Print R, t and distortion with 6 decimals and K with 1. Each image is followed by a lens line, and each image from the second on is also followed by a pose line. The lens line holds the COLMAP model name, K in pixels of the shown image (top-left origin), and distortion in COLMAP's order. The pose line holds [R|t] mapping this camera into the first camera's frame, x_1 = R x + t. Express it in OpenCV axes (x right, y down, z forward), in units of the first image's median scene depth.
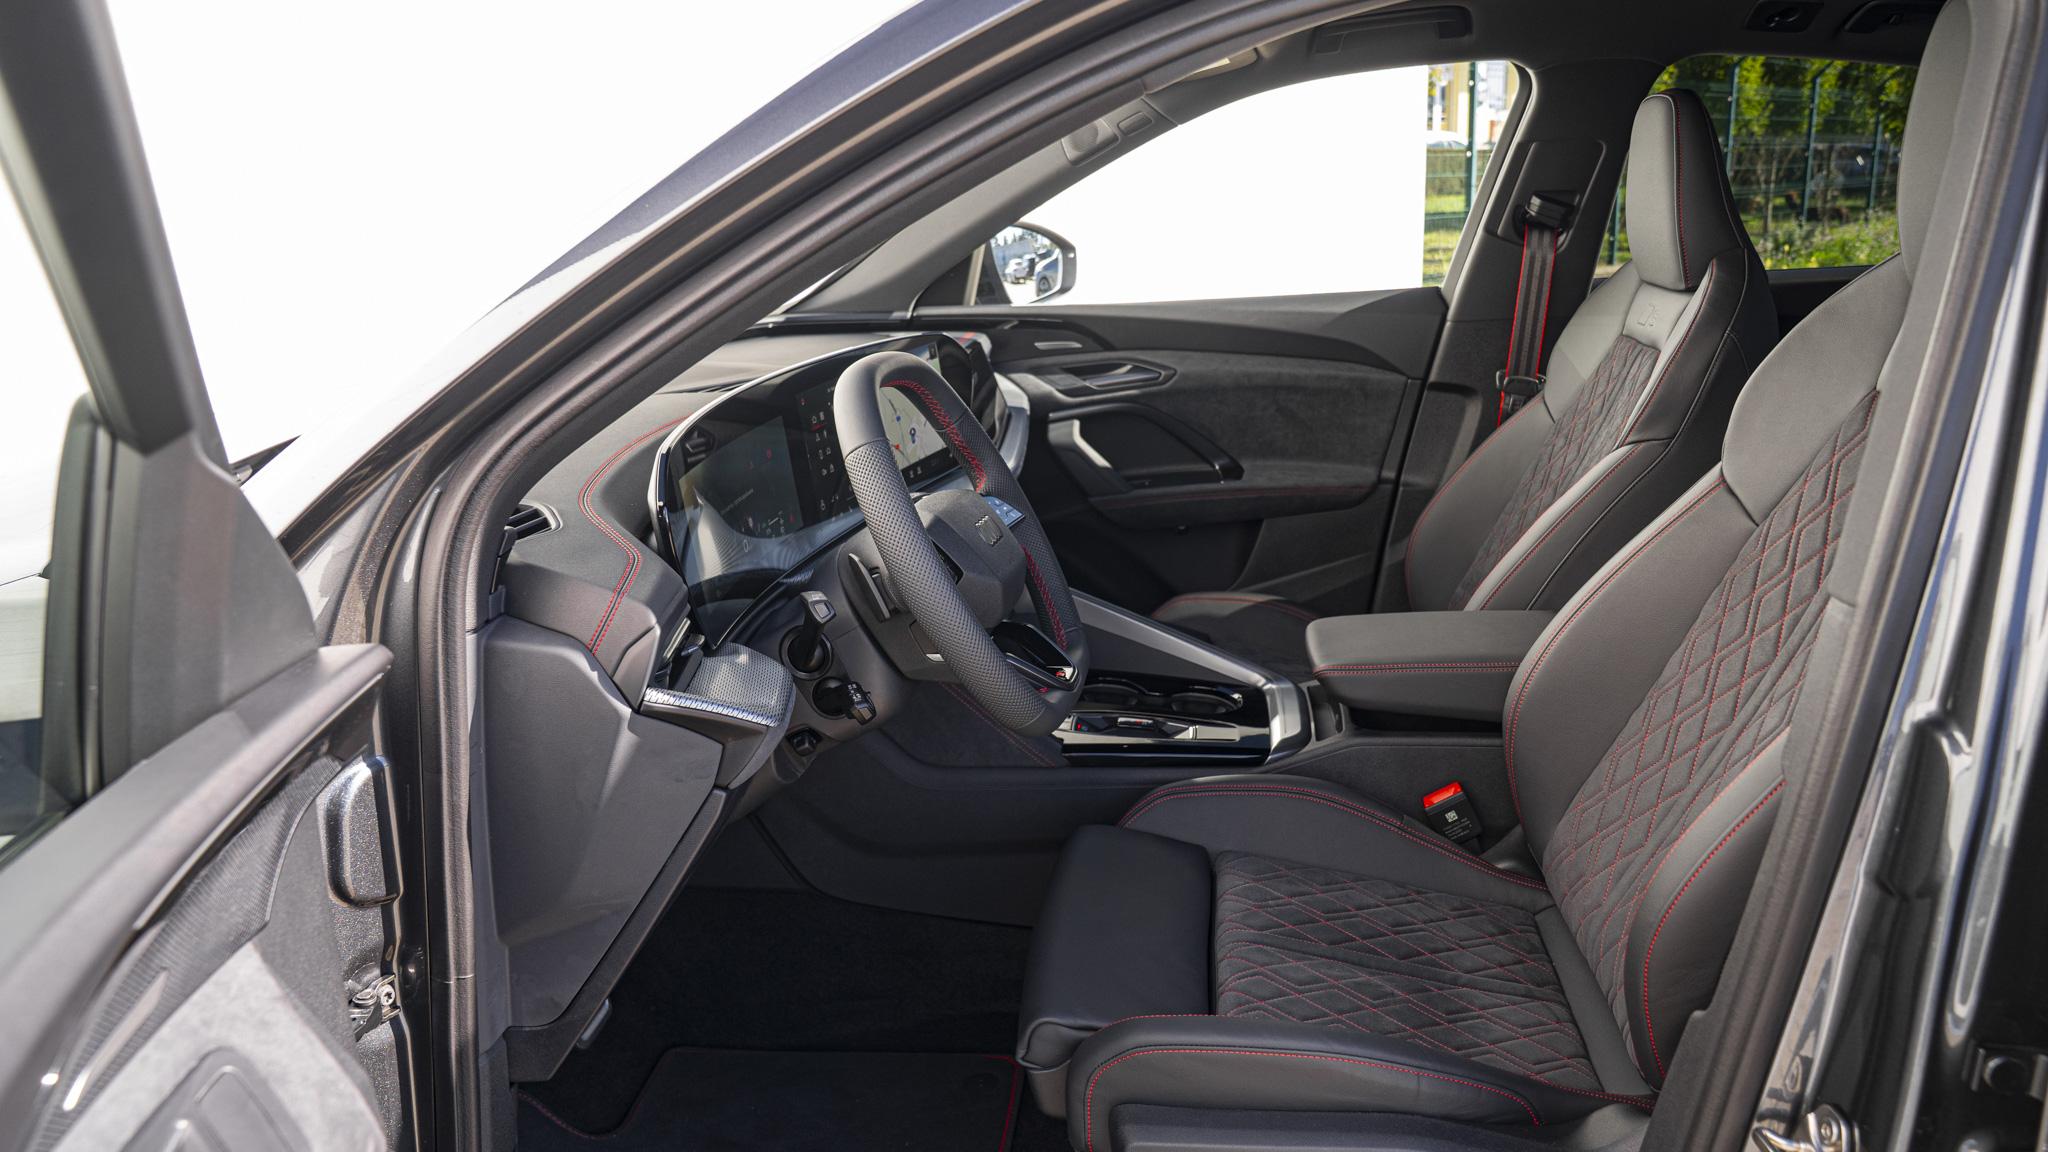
lens RADIAL K [[1544.2, 0, 949.6], [0, 1544.2, 574.7], [0, 0, 1]] dist [-0.018846, -0.000386]
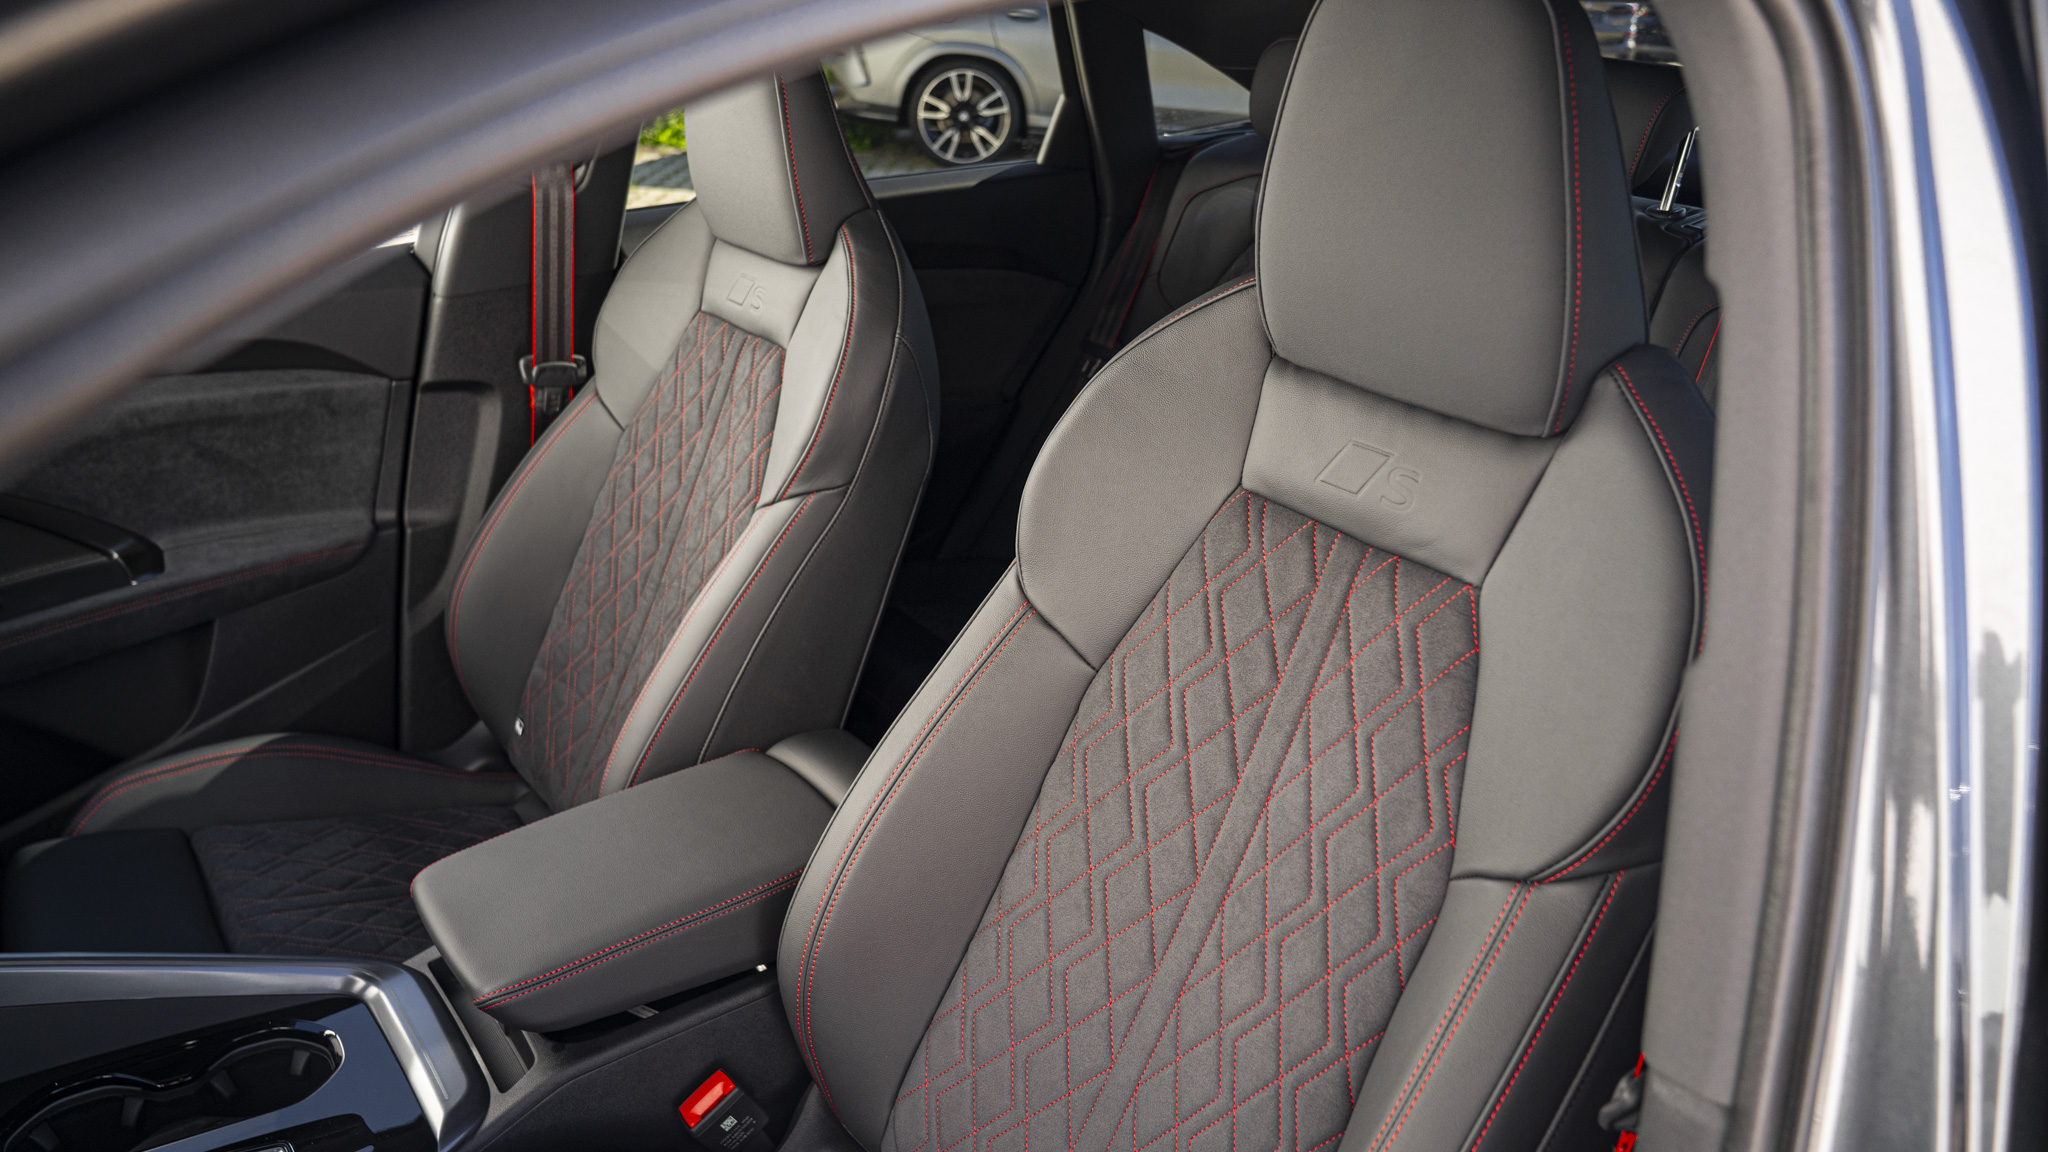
lens RADIAL K [[1544.2, 0, 949.6], [0, 1544.2, 574.7], [0, 0, 1]] dist [-0.018846, -0.000386]
pose [[0.726821, -0.246933, 0.640902, 0.017863], [0.153699, 0.967947, 0.198635, -0.141274], [-0.669408, -0.045866, 0.741477, 0.321422]]
